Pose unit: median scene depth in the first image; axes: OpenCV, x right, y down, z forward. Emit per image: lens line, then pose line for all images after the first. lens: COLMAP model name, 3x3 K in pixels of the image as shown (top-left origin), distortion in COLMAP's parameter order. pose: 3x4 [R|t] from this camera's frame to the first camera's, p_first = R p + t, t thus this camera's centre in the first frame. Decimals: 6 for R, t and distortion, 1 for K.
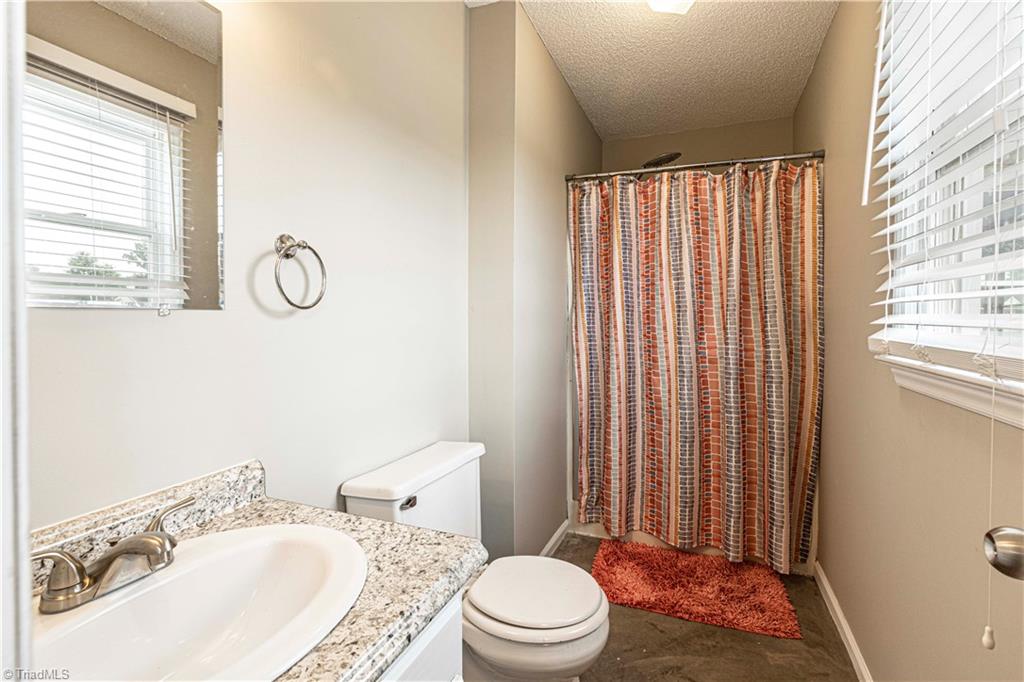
lens RADIAL K [[474.1, 0, 474.8], [0, 474.1, 315.1], [0, 0, 1]] dist [0.009710, 0.001379]
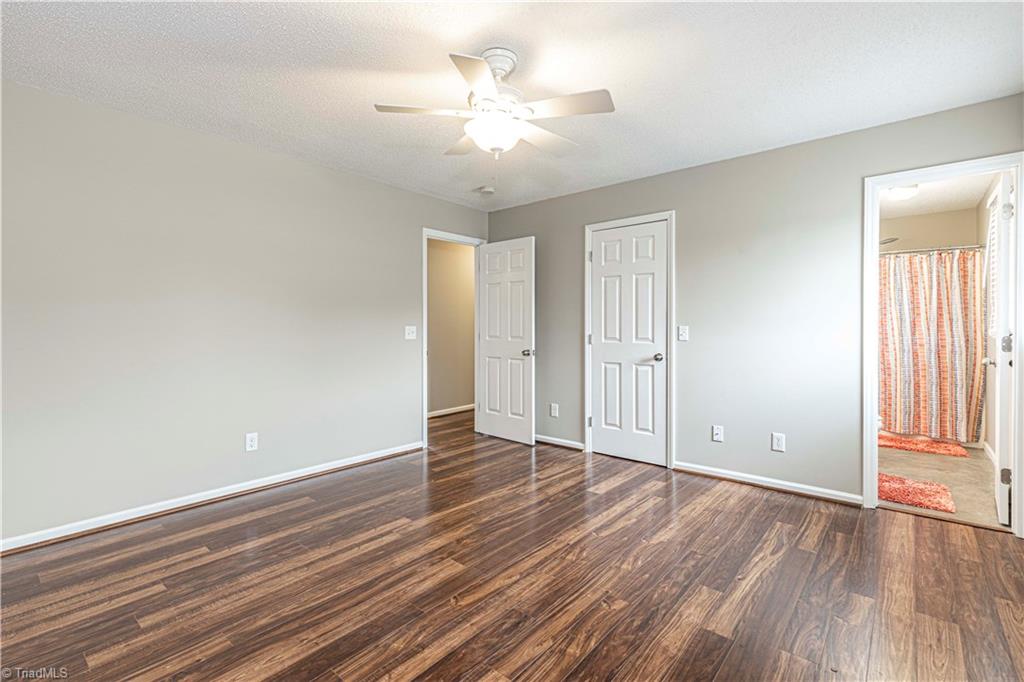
lens RADIAL K [[474.1, 0, 474.7], [0, 474.1, 322.9], [0, 0, 1]] dist [0.009710, 0.001379]
pose [[0.959755, -0.005016, -0.280795, -0.798160], [0.003364, 0.999974, -0.006363, 0.007222], [0.280820, 0.005162, 0.959747, -1.581500]]
